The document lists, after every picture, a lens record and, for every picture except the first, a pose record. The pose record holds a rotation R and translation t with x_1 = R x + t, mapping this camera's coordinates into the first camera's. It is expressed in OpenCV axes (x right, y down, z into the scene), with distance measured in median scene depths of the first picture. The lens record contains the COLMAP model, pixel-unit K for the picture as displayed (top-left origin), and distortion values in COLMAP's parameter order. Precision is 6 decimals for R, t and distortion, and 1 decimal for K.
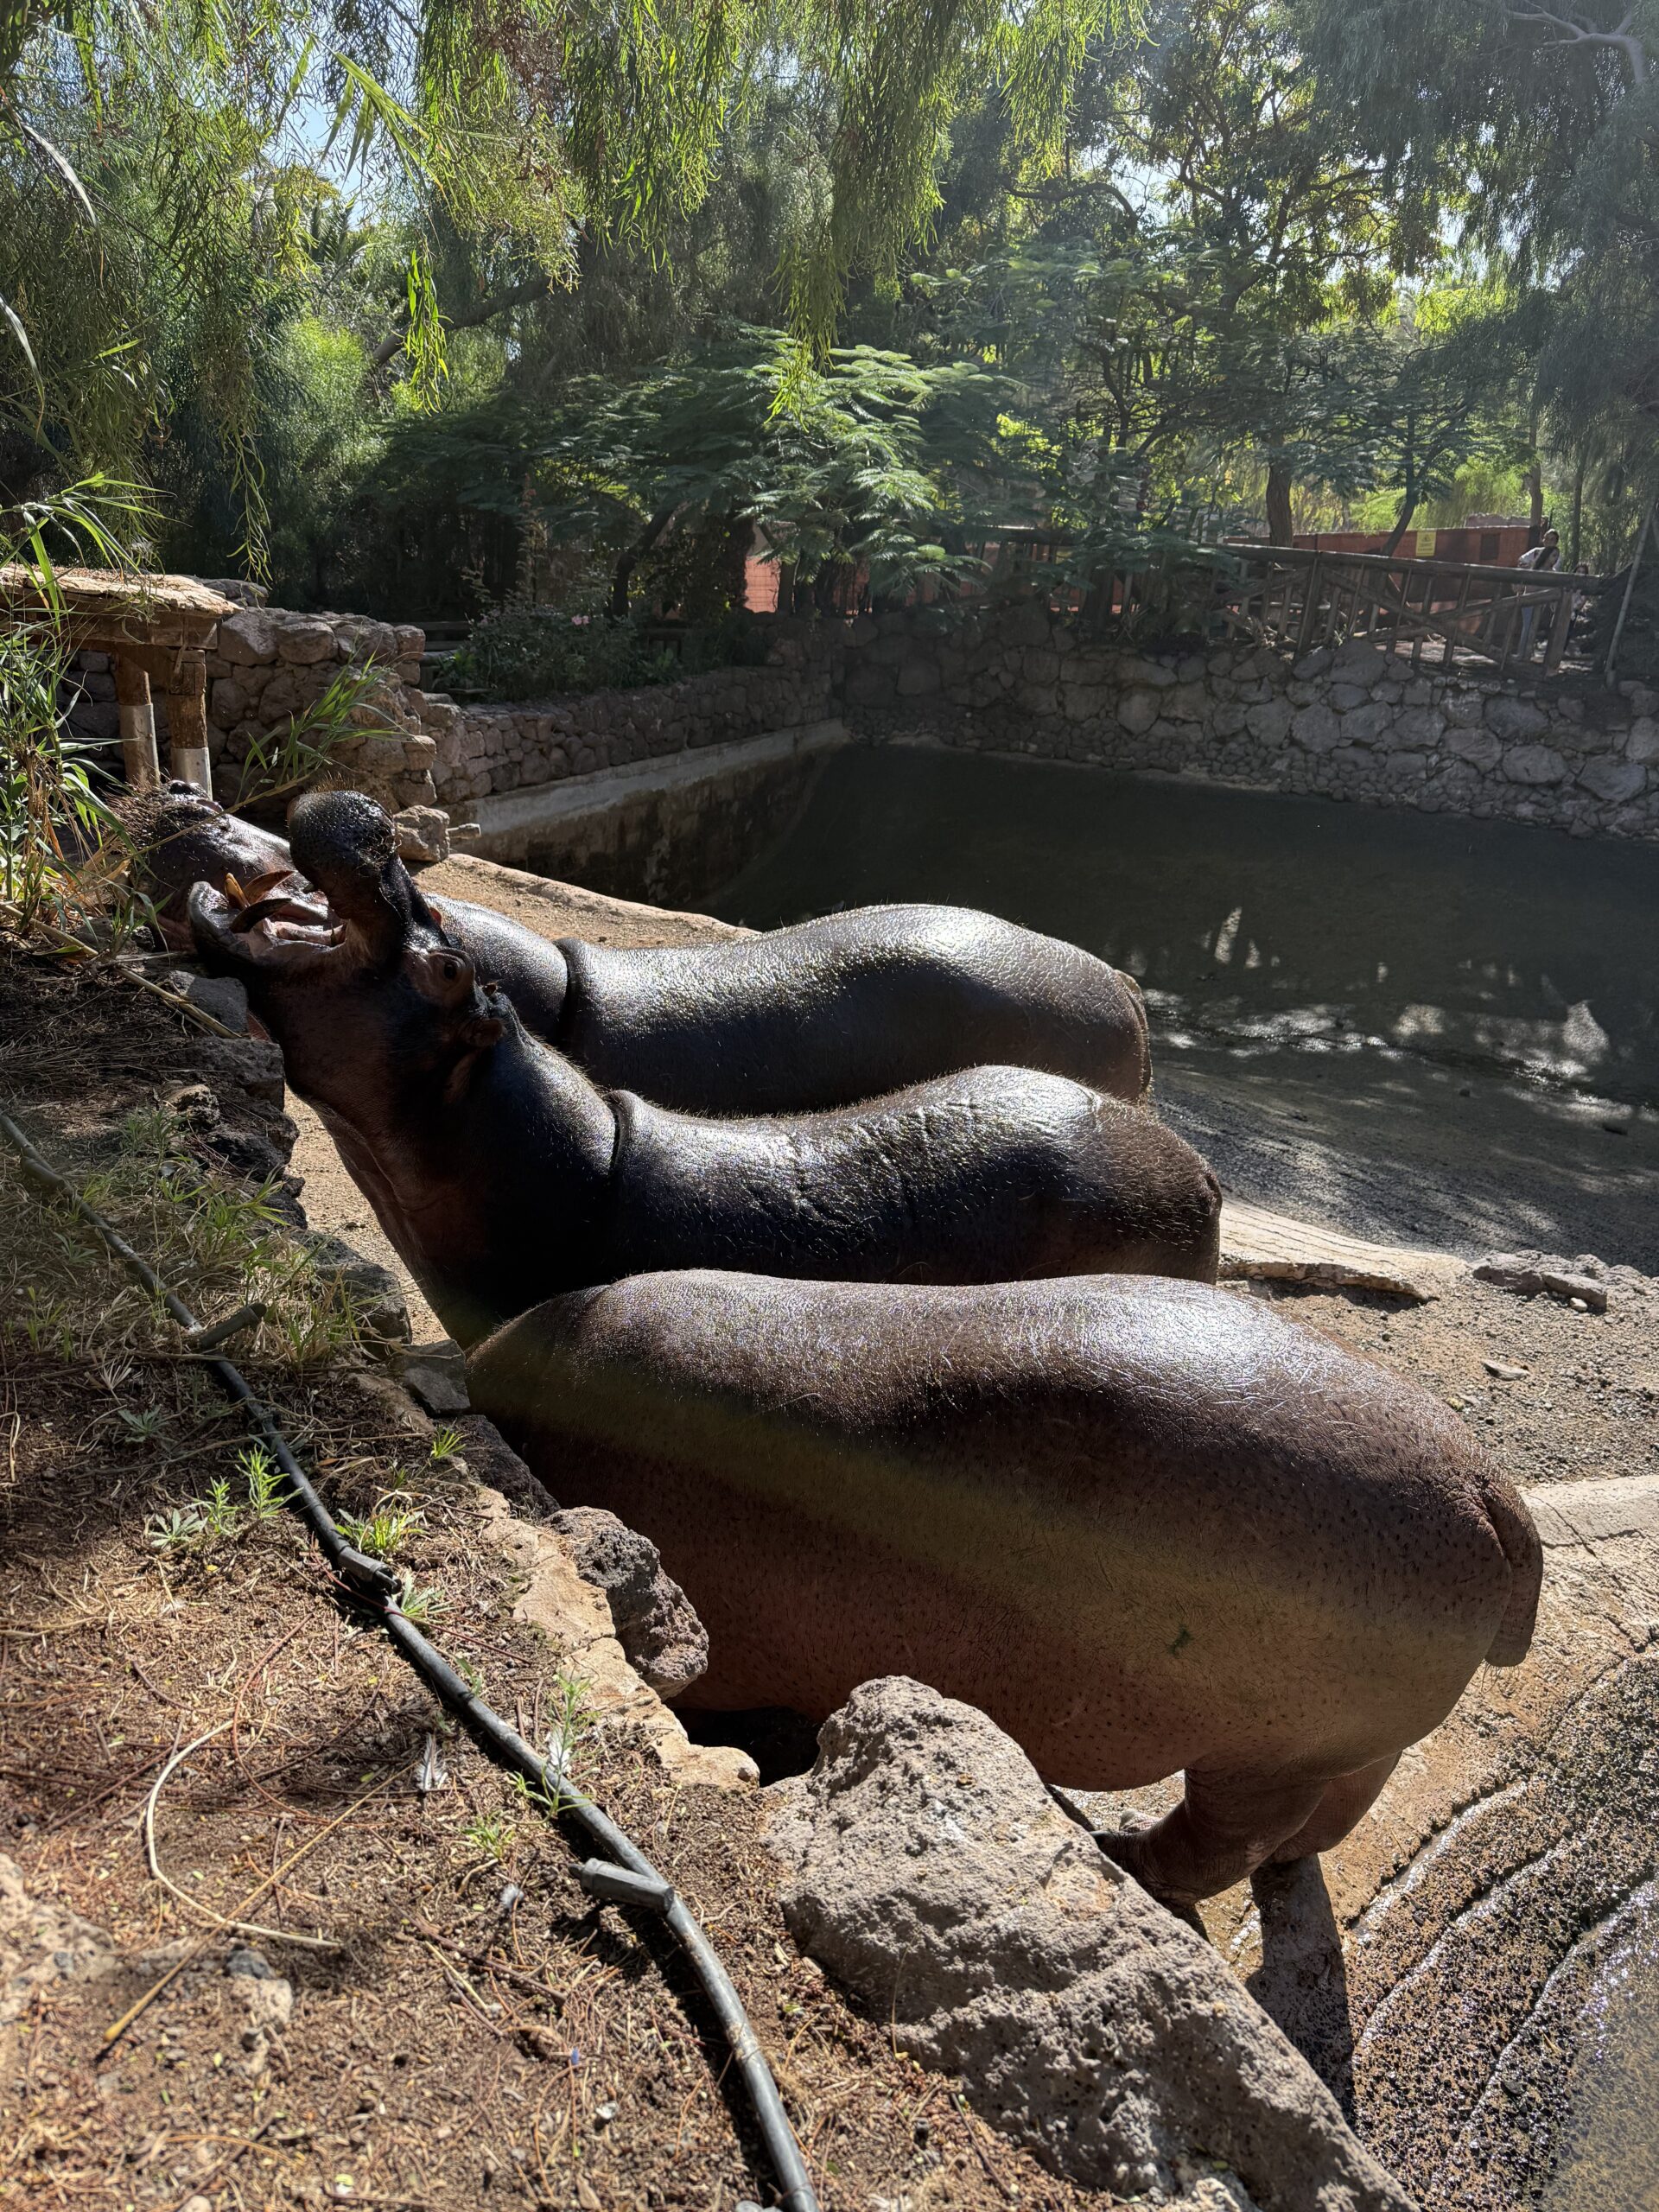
lens RADIAL K [[1580.6, 0, 829.3], [0, 1580.6, 1138.6], [0, 0, 1]] dist [0.065013, -0.132211]
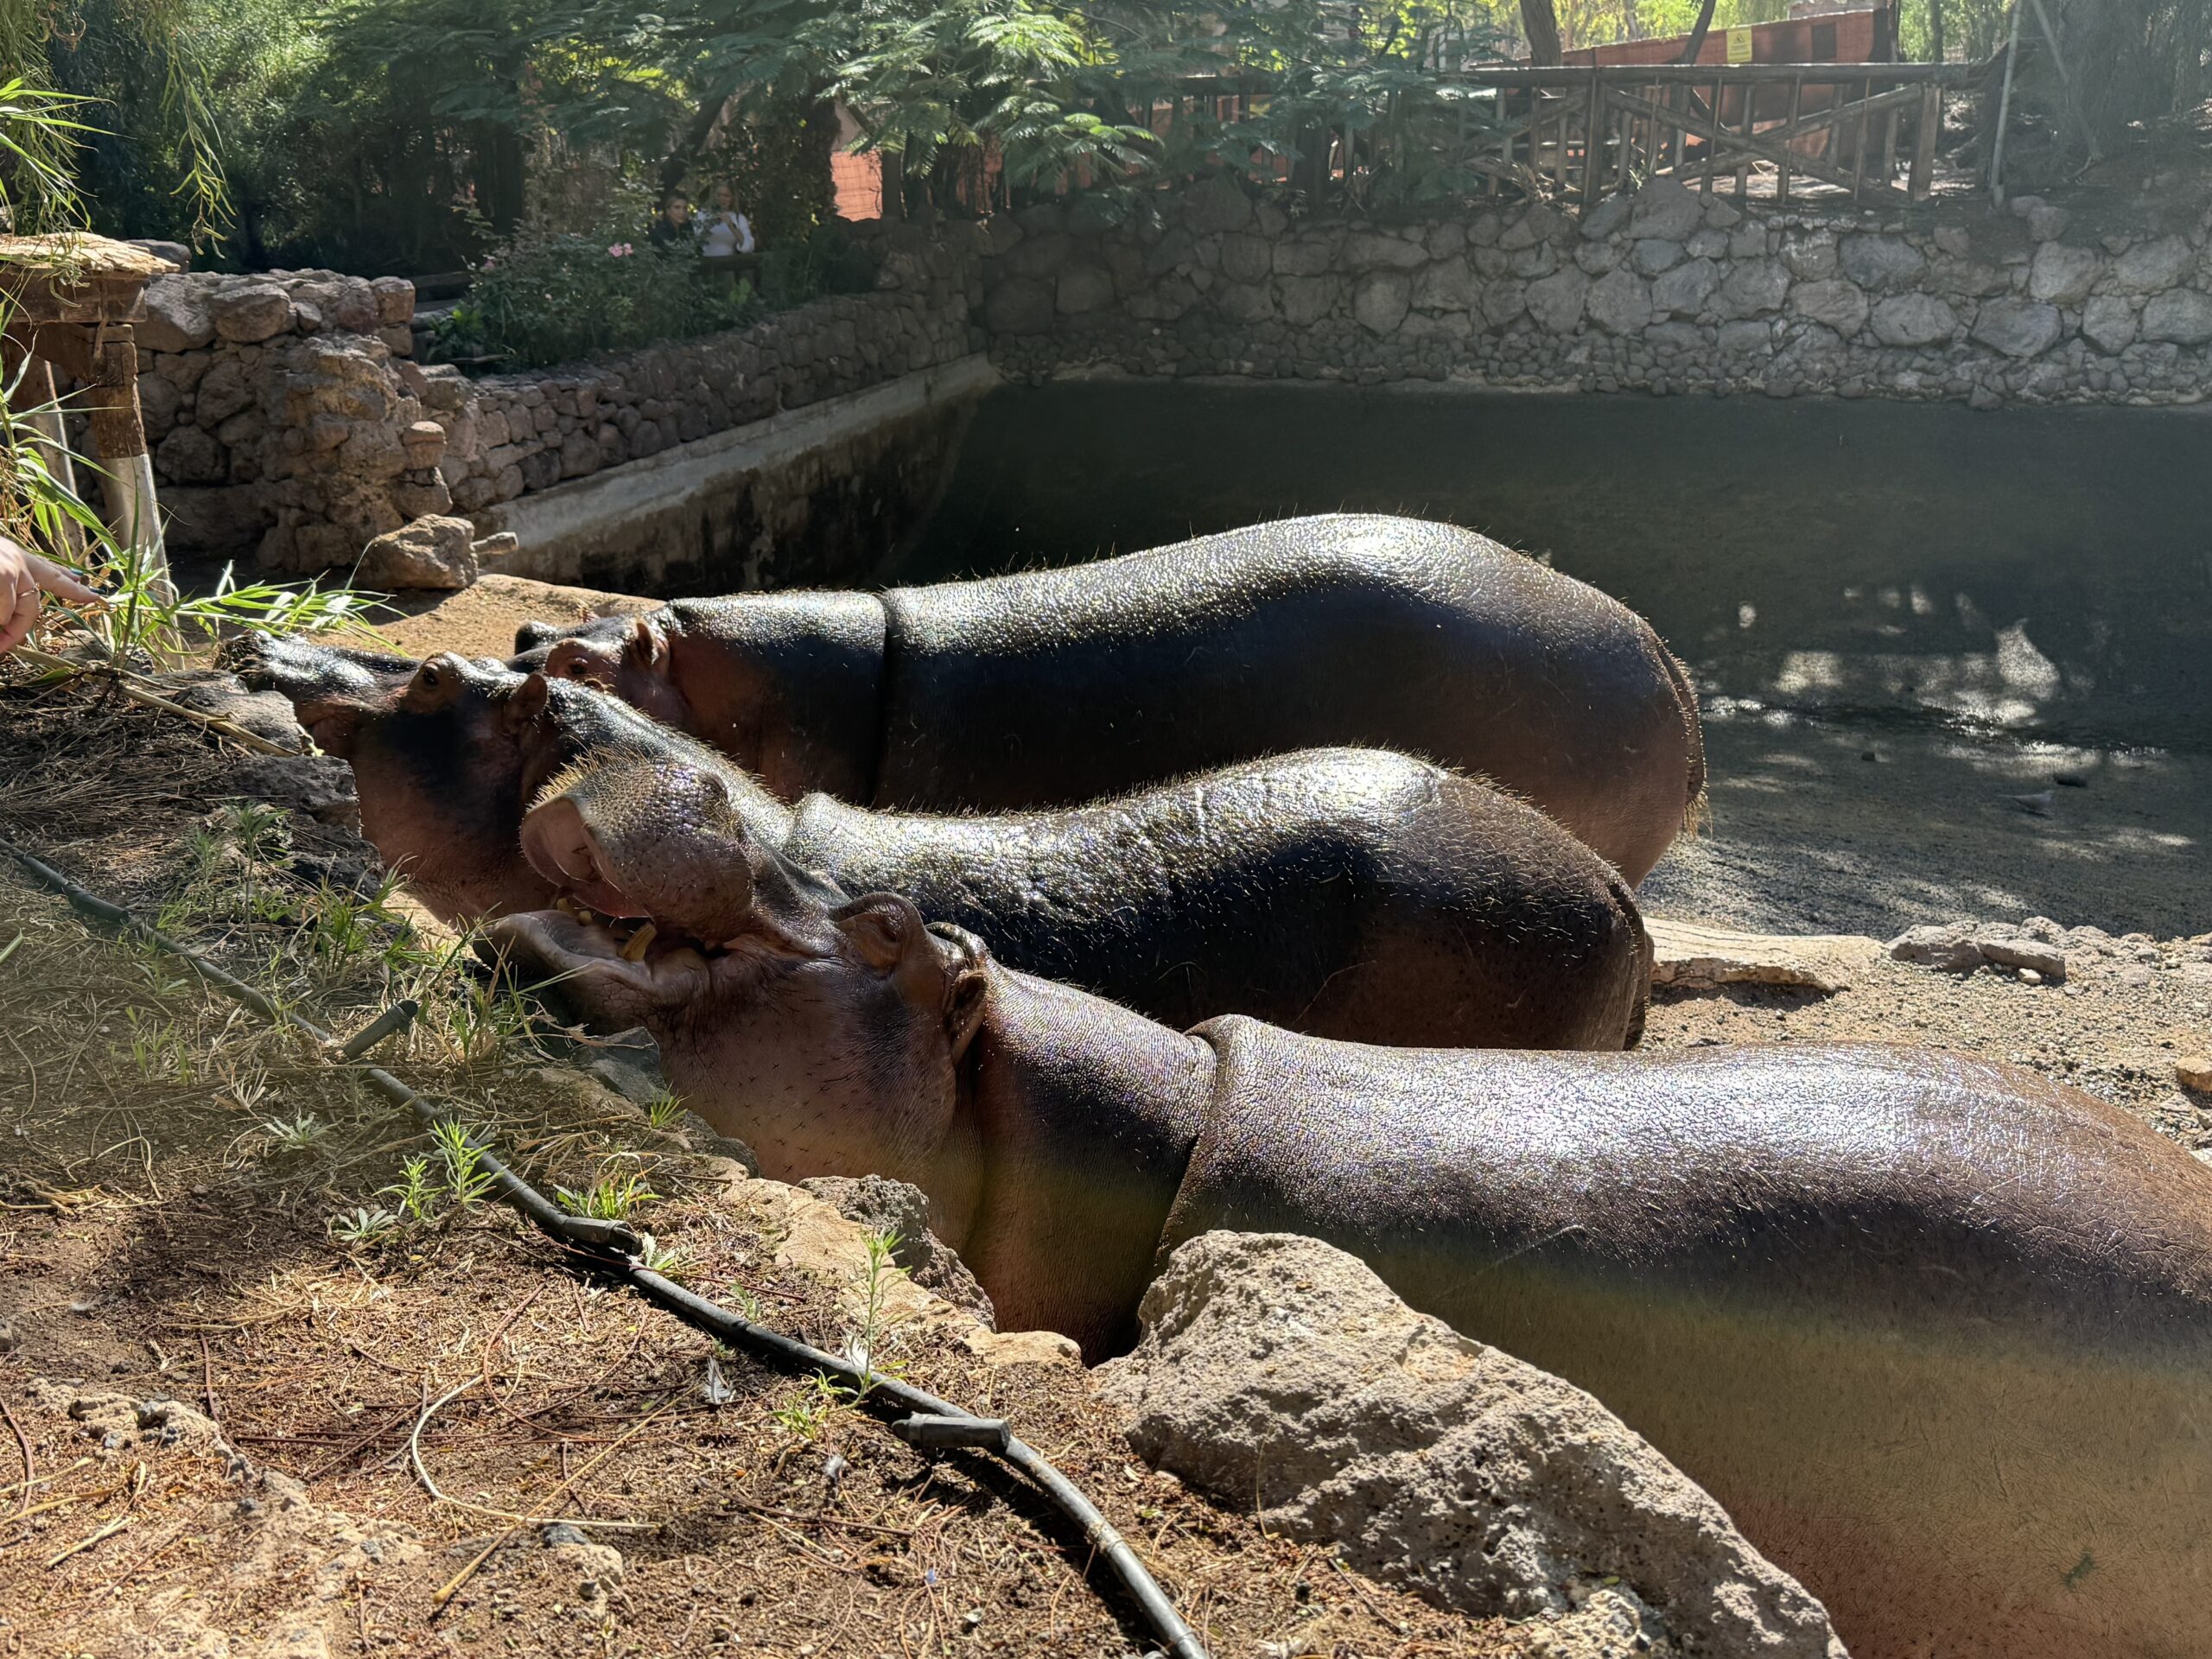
lens RADIAL K [[2143.7, 0, 1100.5], [0, 2143.7, 842.3], [0, 0, 1]] dist [0.143365, -0.320674]
pose [[0.993732, -0.105781, 0.036161, -0.041294], [0.106935, 0.993763, -0.031634, 0.133691], [-0.032590, 0.035303, 0.998845, -0.213095]]
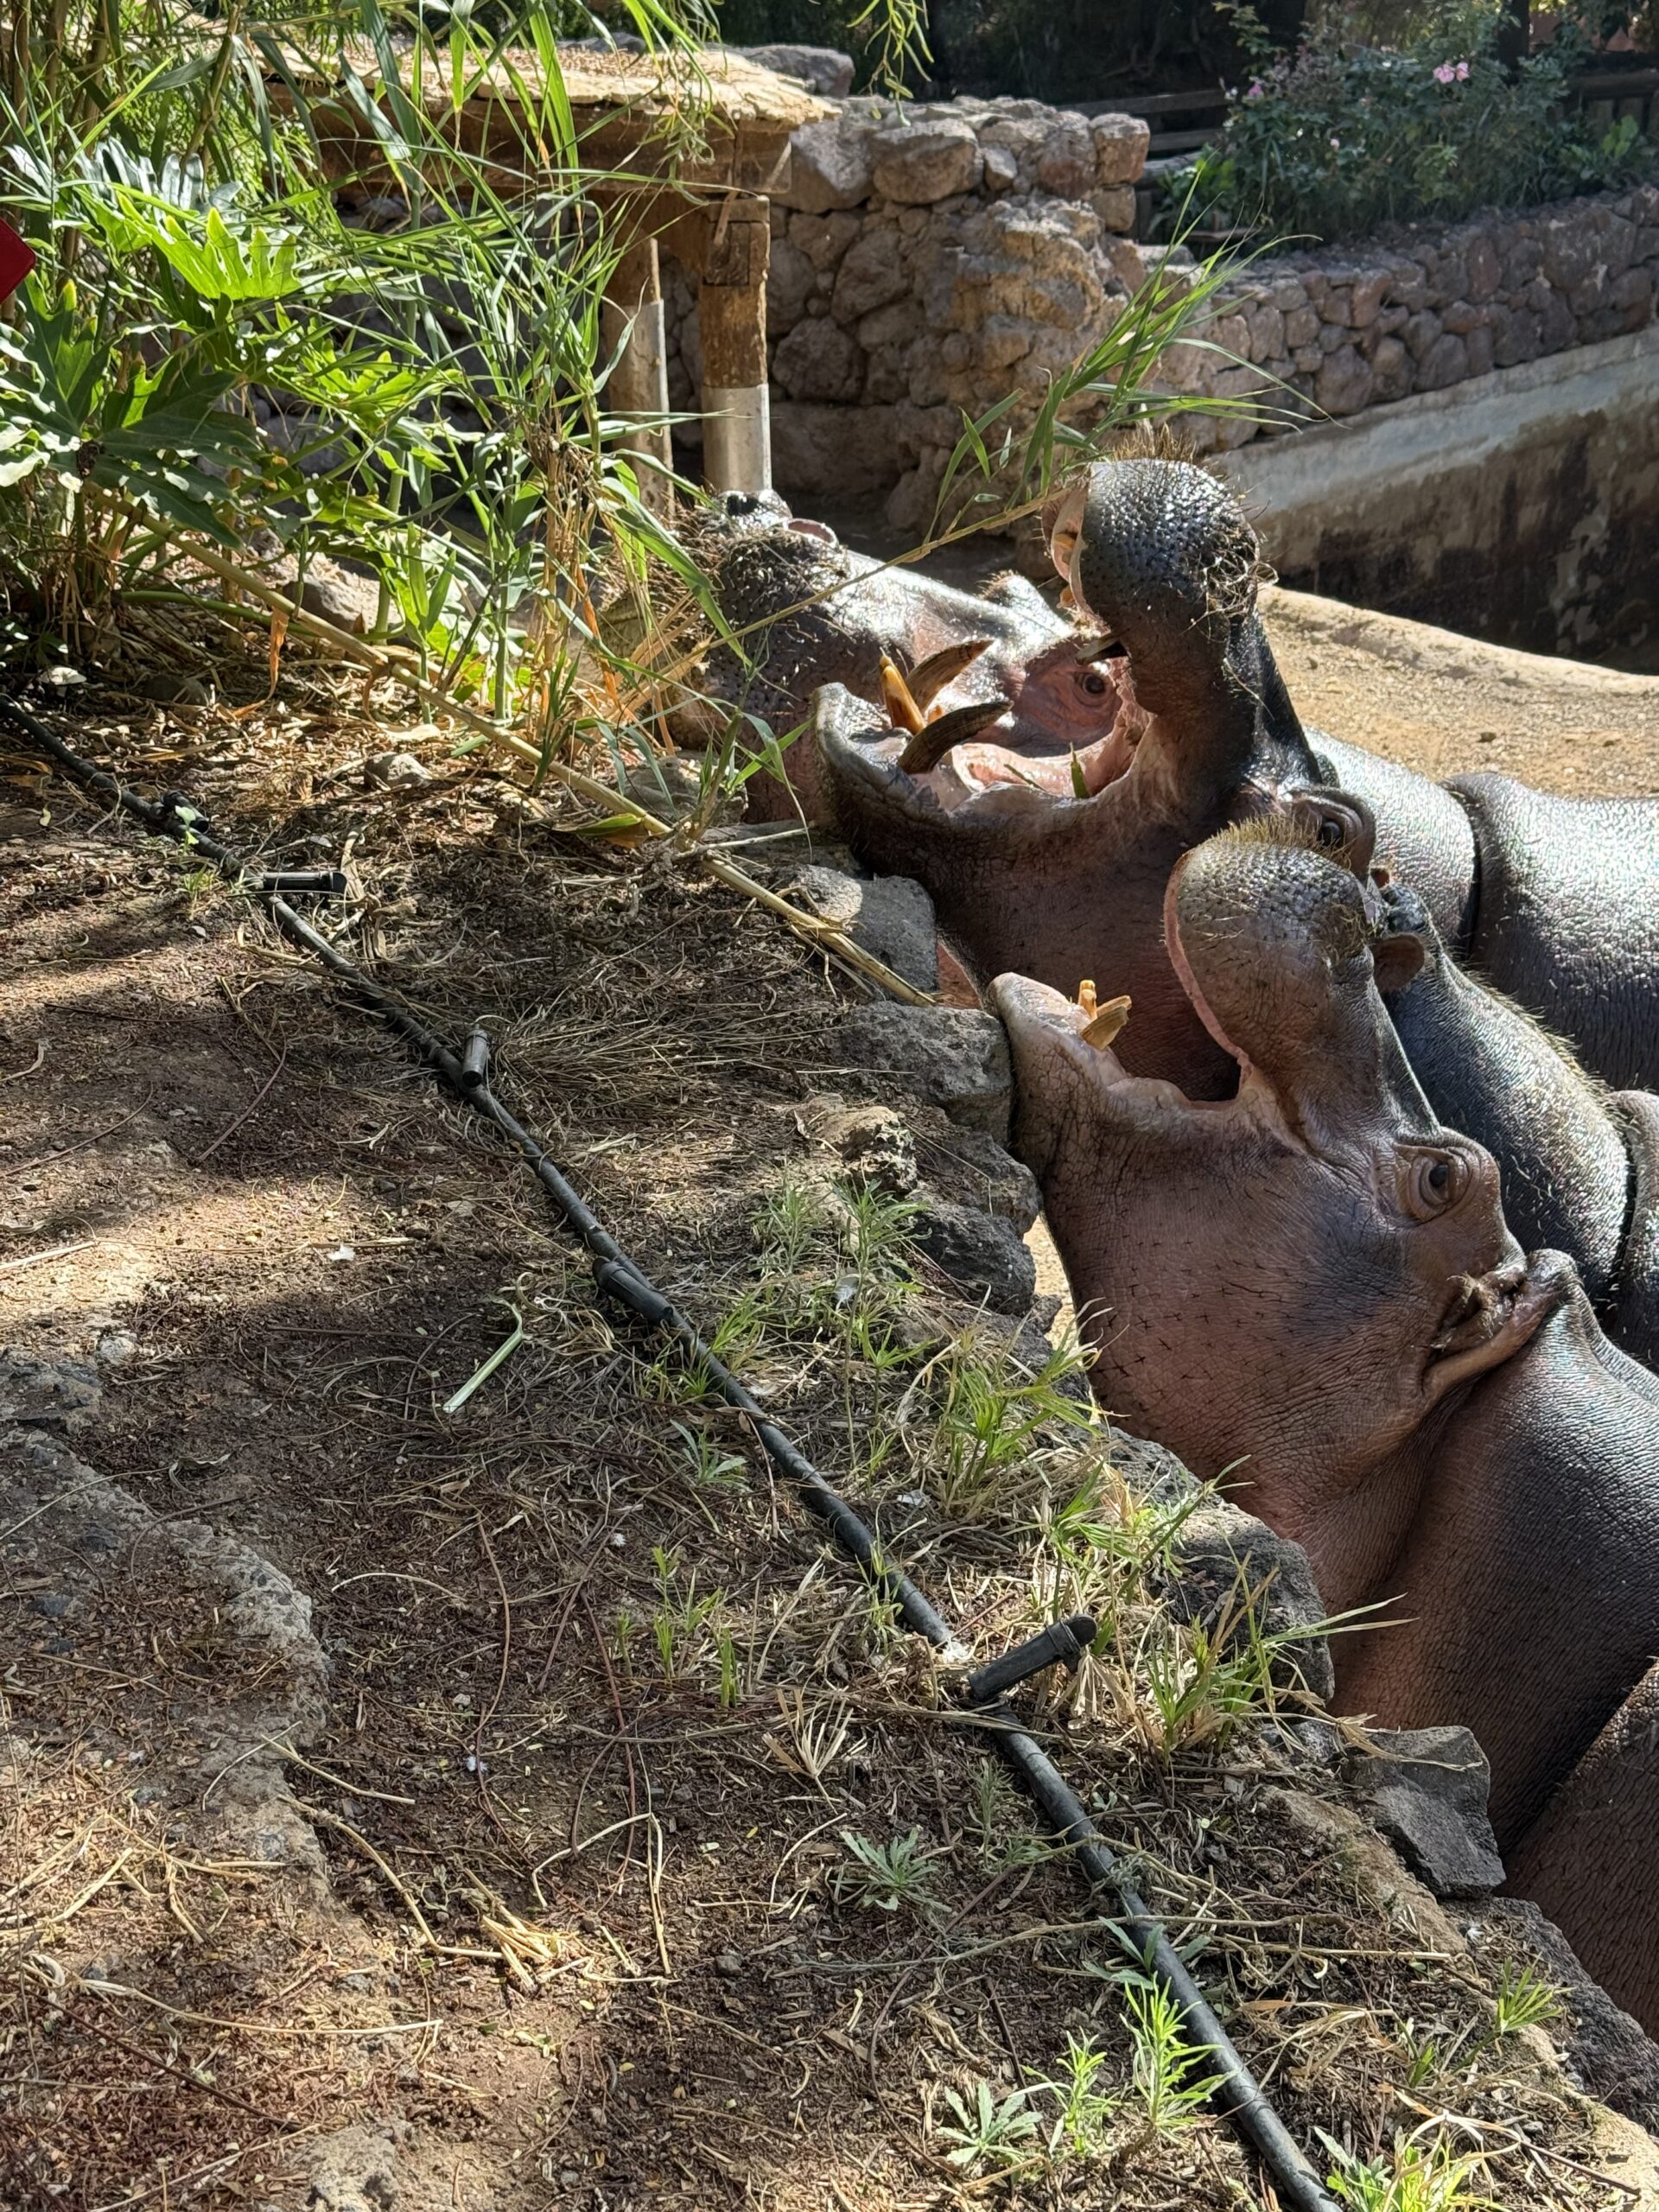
lens RADIAL K [[3168.2, 0, 829.5], [0, 3168.2, 1106.0], [0, 0, 1]] dist [0.192913, -0.359649]
pose [[0.945297, 0.037607, -0.324037, -0.167313], [-0.039568, 0.999217, 0.000539, -0.071597], [0.323804, 0.012312, 0.946044, 0.059287]]
